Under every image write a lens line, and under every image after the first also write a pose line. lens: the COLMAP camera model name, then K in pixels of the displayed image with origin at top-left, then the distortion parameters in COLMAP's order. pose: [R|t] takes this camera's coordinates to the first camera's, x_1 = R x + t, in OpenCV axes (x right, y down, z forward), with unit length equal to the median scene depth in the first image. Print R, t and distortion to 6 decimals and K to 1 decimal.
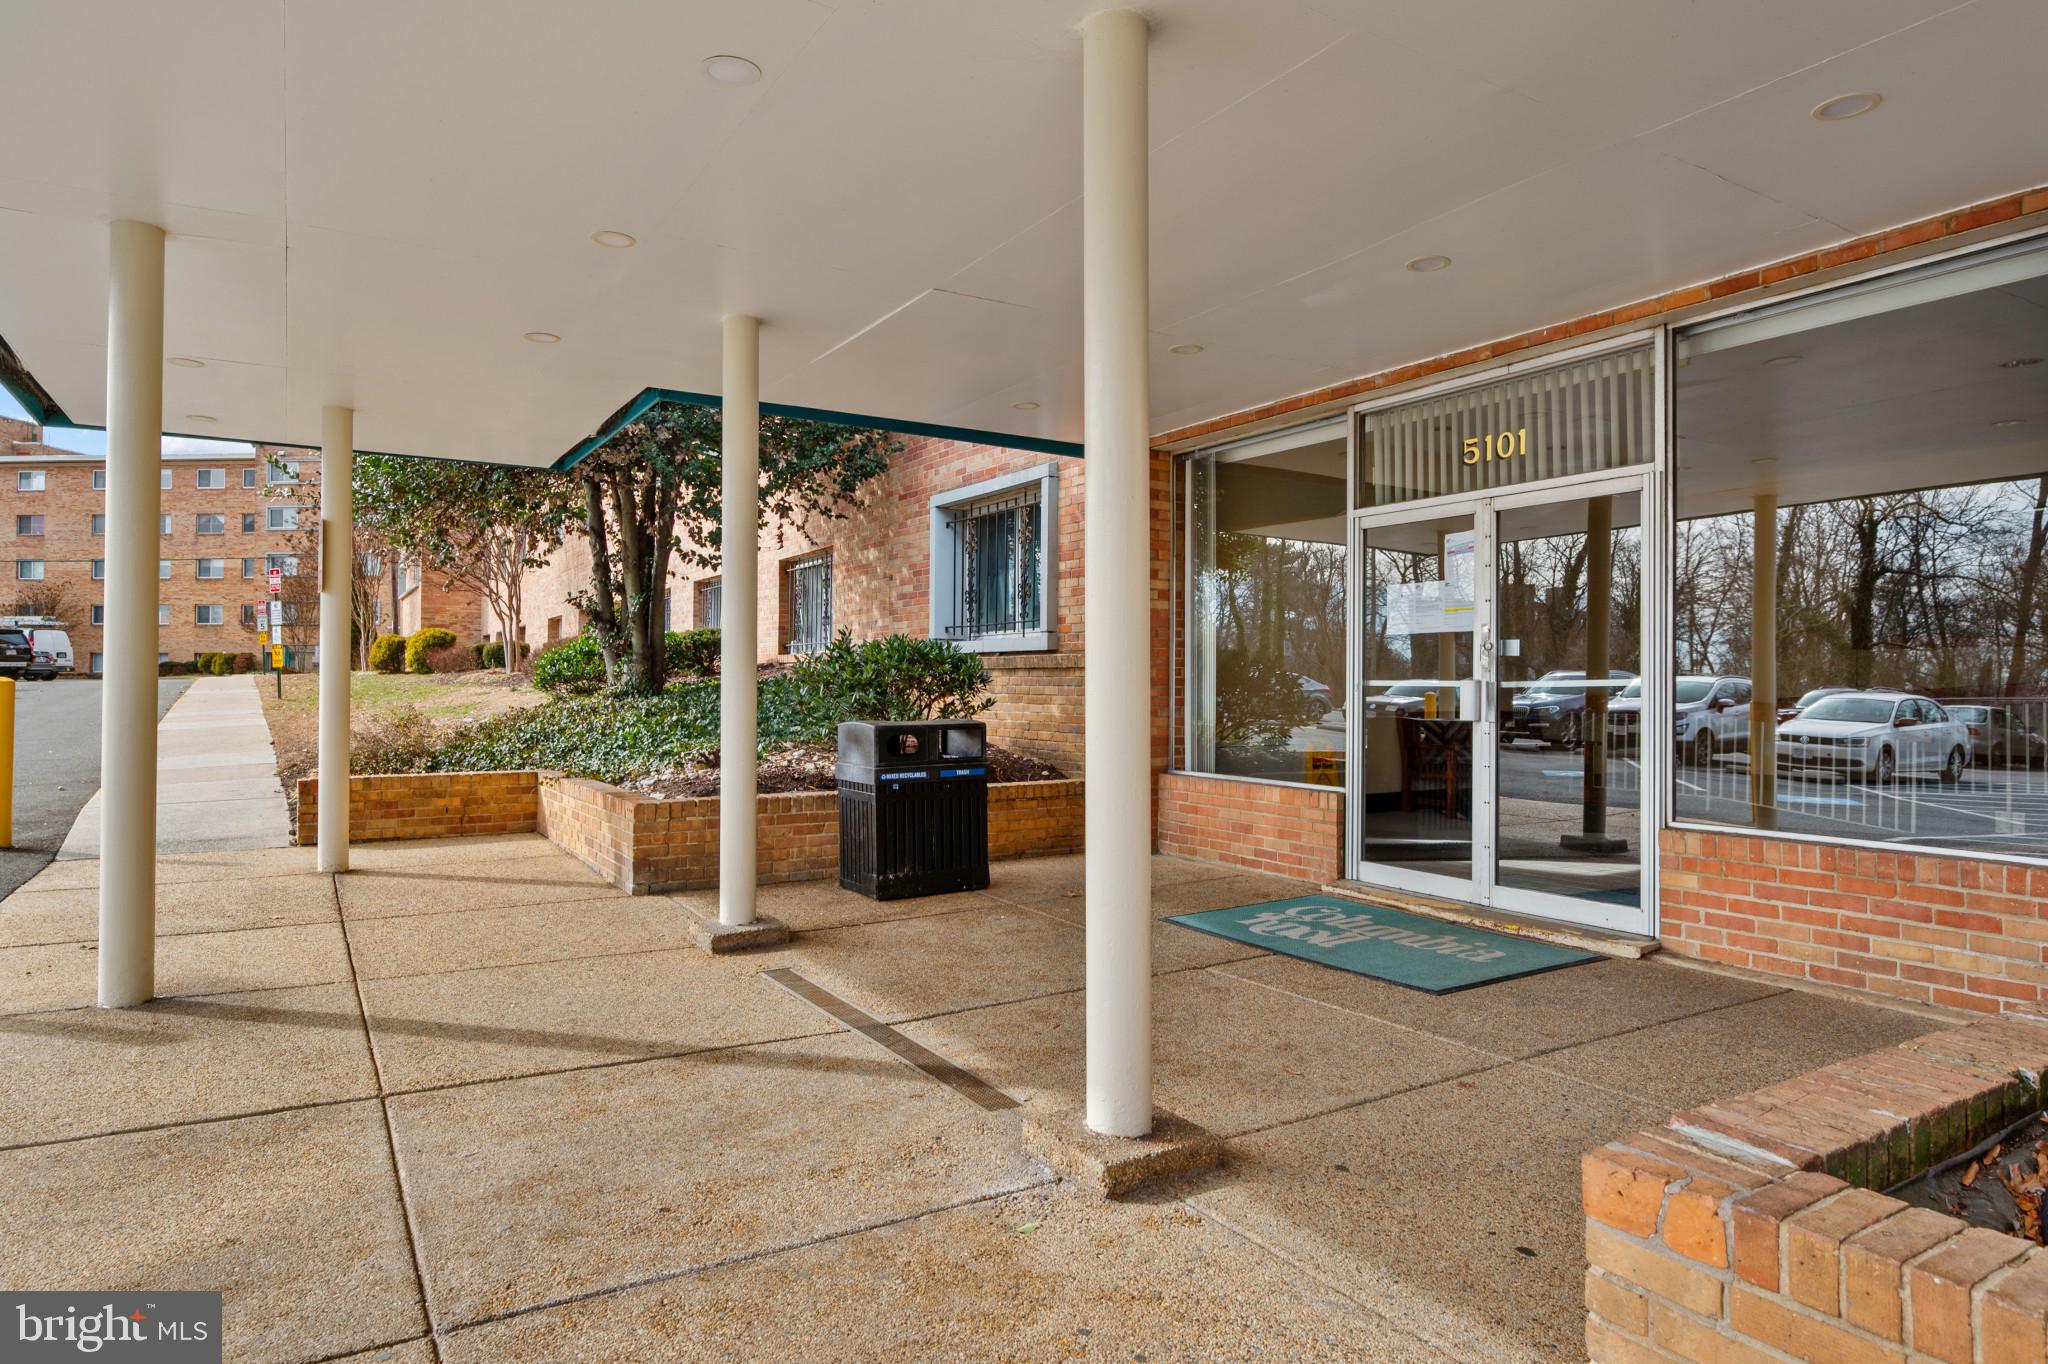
lens RADIAL K [[1173.1, 0, 1027.2], [0, 1173.1, 656.7], [0, 0, 1]] dist [0.000286, 0.000265]
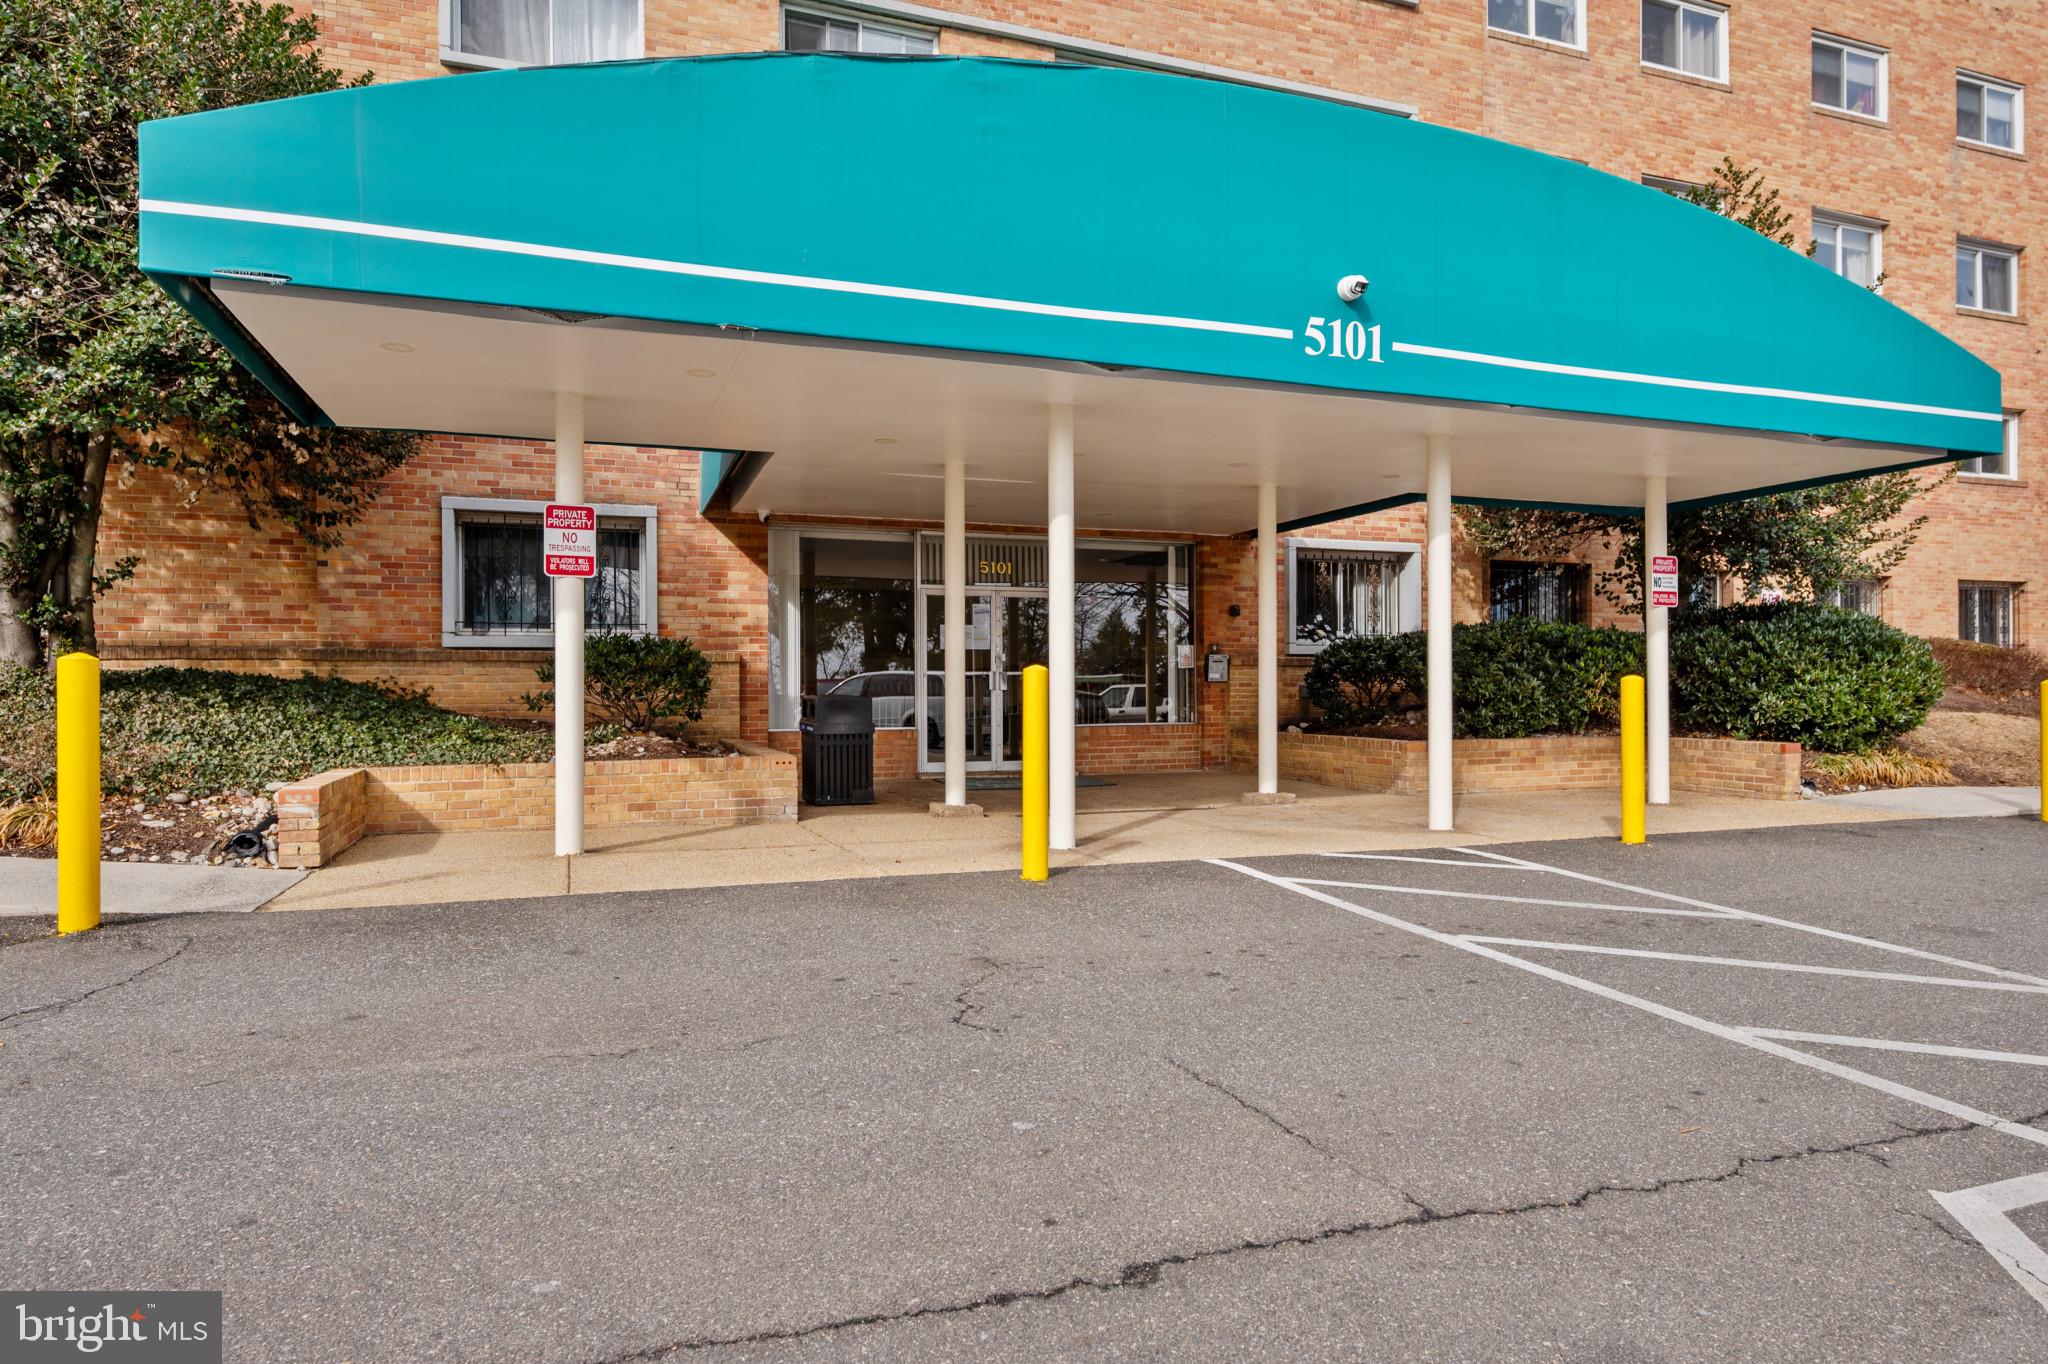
lens RADIAL K [[1173.1, 0, 1027.2], [0, 1173.1, 656.7], [0, 0, 1]] dist [0.000286, 0.000265]
pose [[0.209669, 0.009661, 0.977725, -1.778471], [-0.021326, 0.999759, -0.005306, 0.001781], [-0.977540, -0.019738, 0.209824, 0.462406]]
